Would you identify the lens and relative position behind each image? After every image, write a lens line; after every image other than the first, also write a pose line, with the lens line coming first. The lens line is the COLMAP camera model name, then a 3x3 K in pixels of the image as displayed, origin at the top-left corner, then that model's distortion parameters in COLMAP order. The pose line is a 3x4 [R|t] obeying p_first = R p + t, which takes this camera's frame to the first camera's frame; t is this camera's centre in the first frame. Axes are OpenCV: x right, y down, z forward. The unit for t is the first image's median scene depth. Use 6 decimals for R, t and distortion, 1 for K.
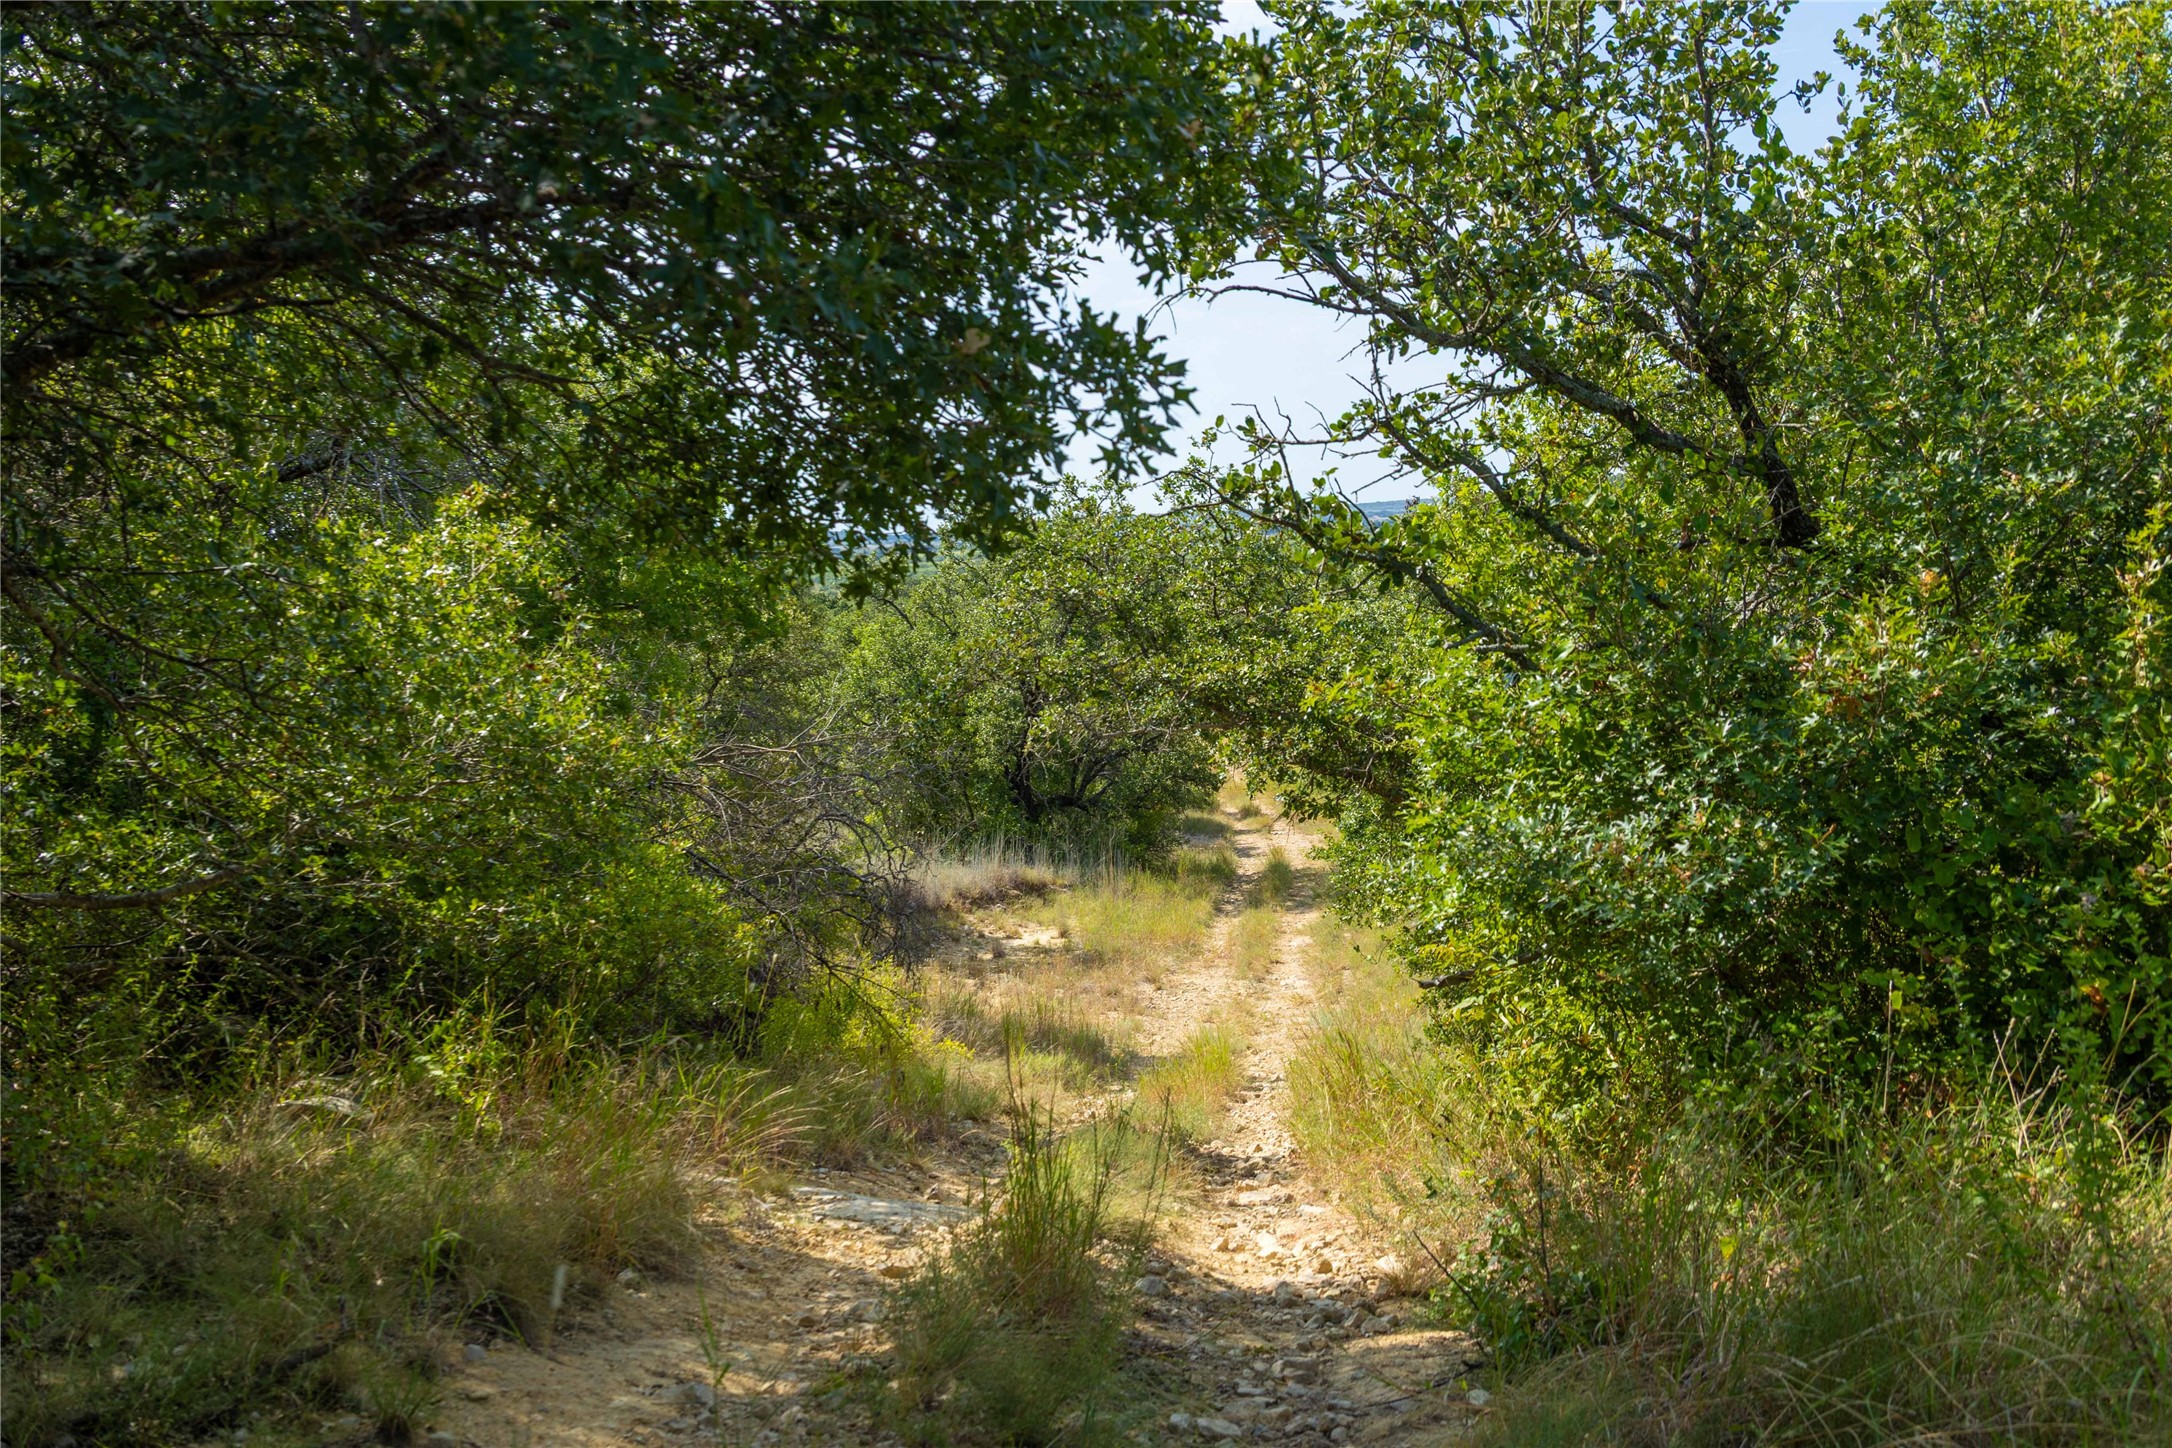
lens RADIAL K [[2318.3, 0, 1085.7], [0, 2318.3, 726.6], [0, 0, 1]] dist [-0.014073, 0.000000]
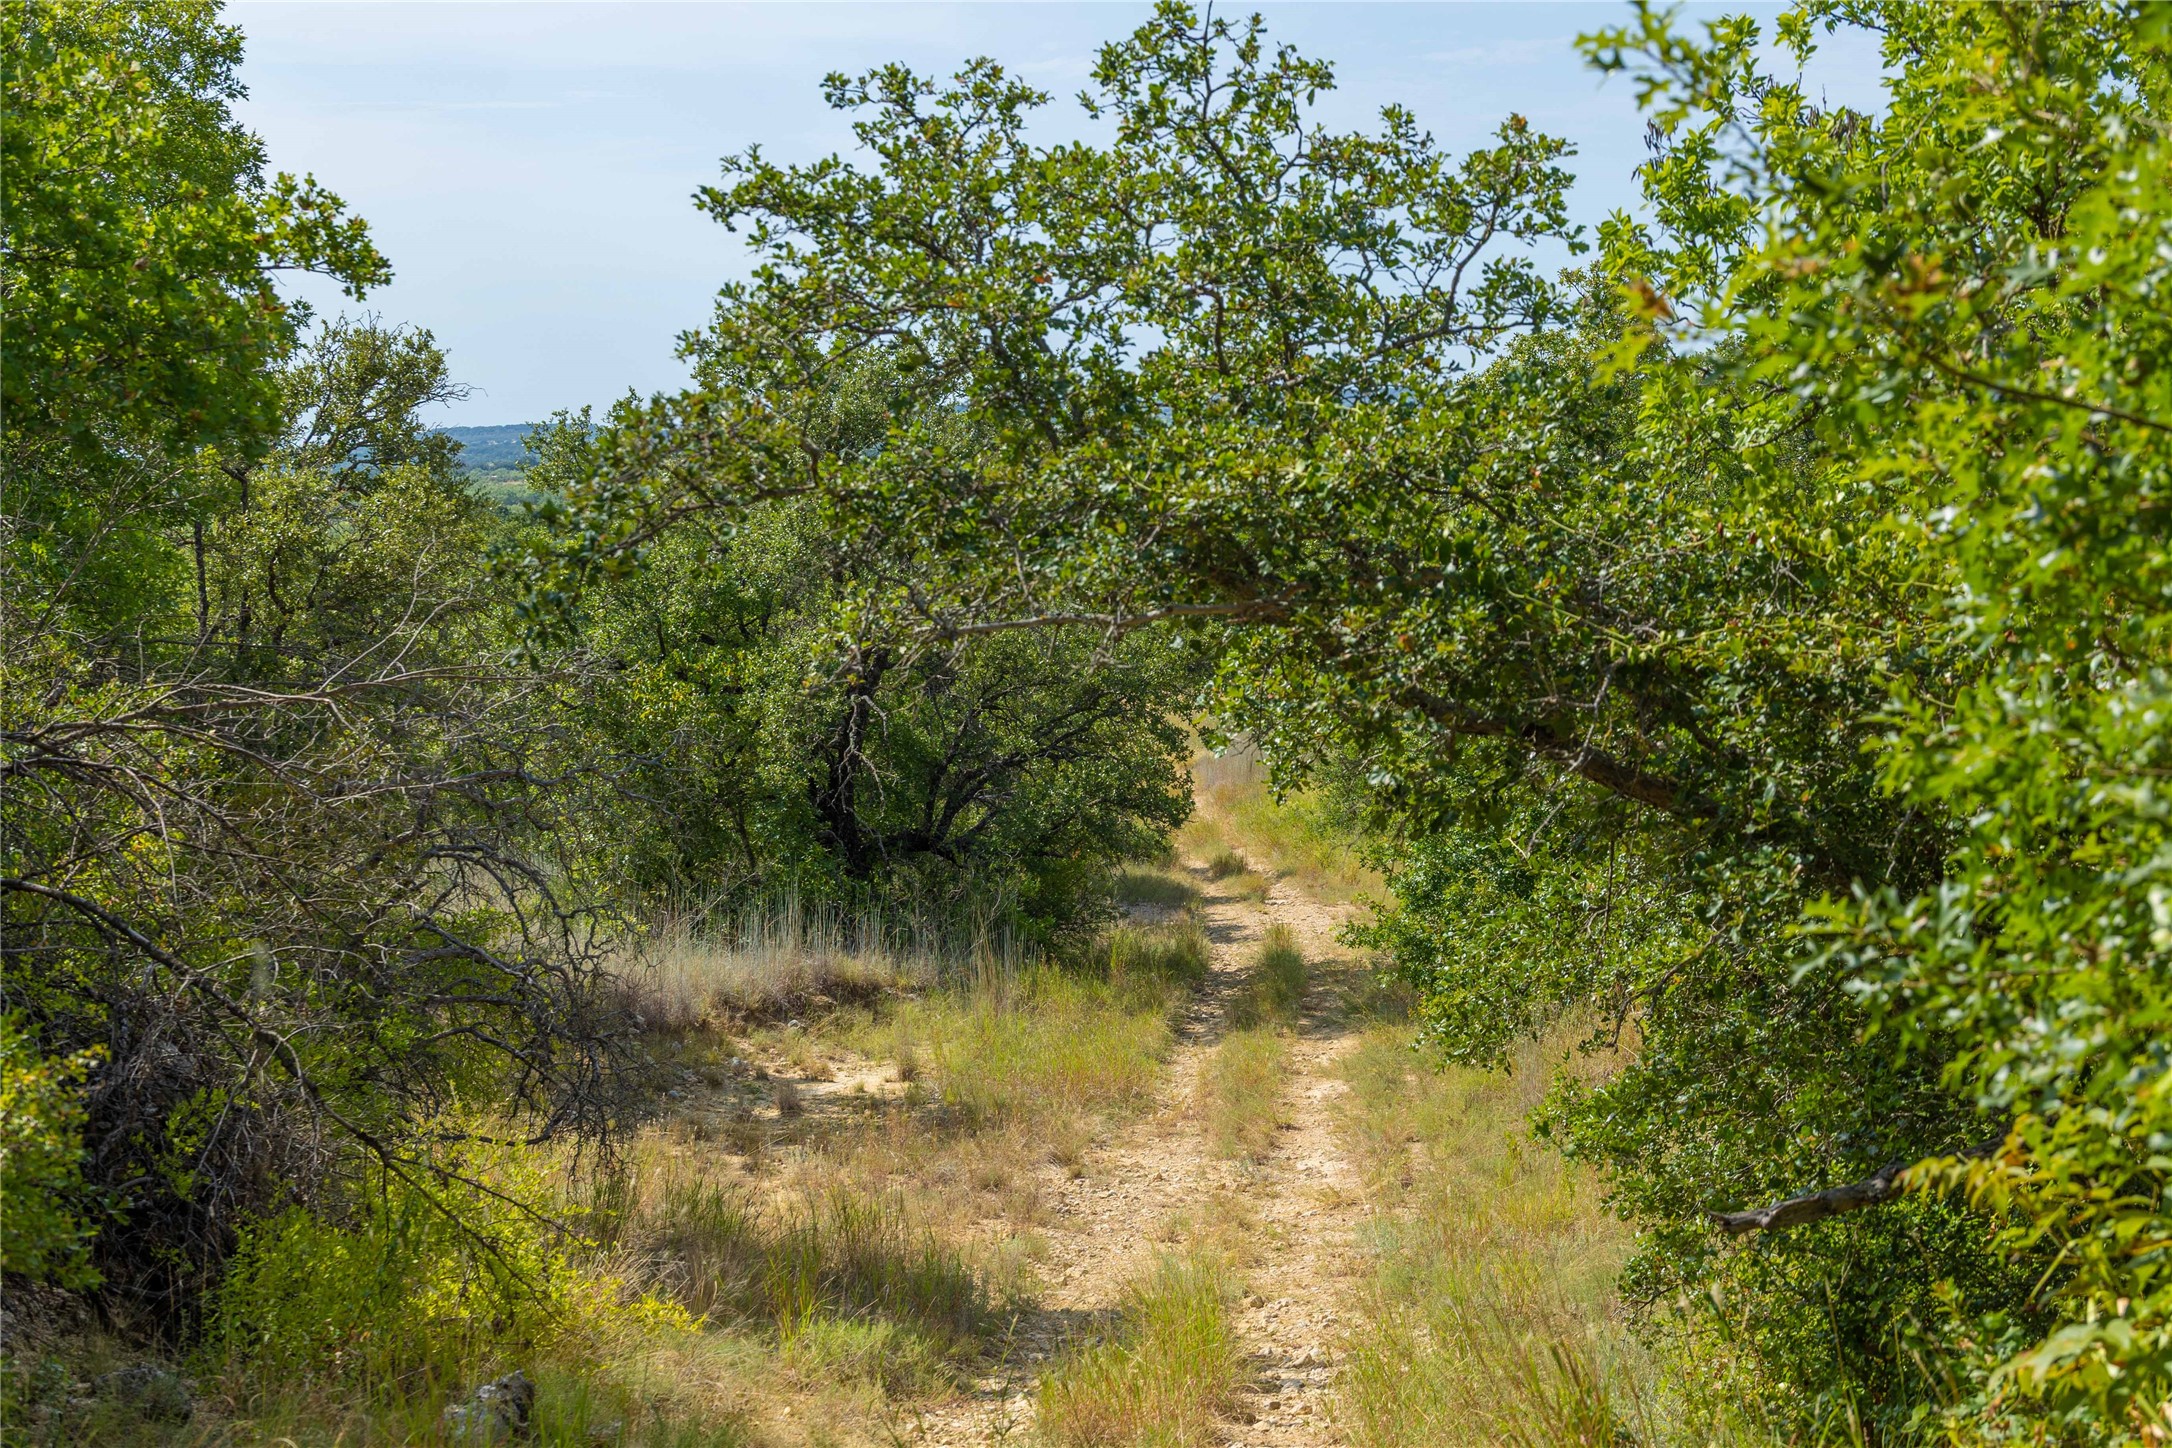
lens RADIAL K [[3626.1, 0, 1091.2], [0, 3626.1, 724.0], [0, 0, 1]] dist [-0.234738, 0.000000]
pose [[0.999316, 0.008326, 0.036022, 0.002722], [-0.008137, 0.999952, -0.005375, 0.008714], [-0.036065, 0.005079, 0.999337, 0.118991]]
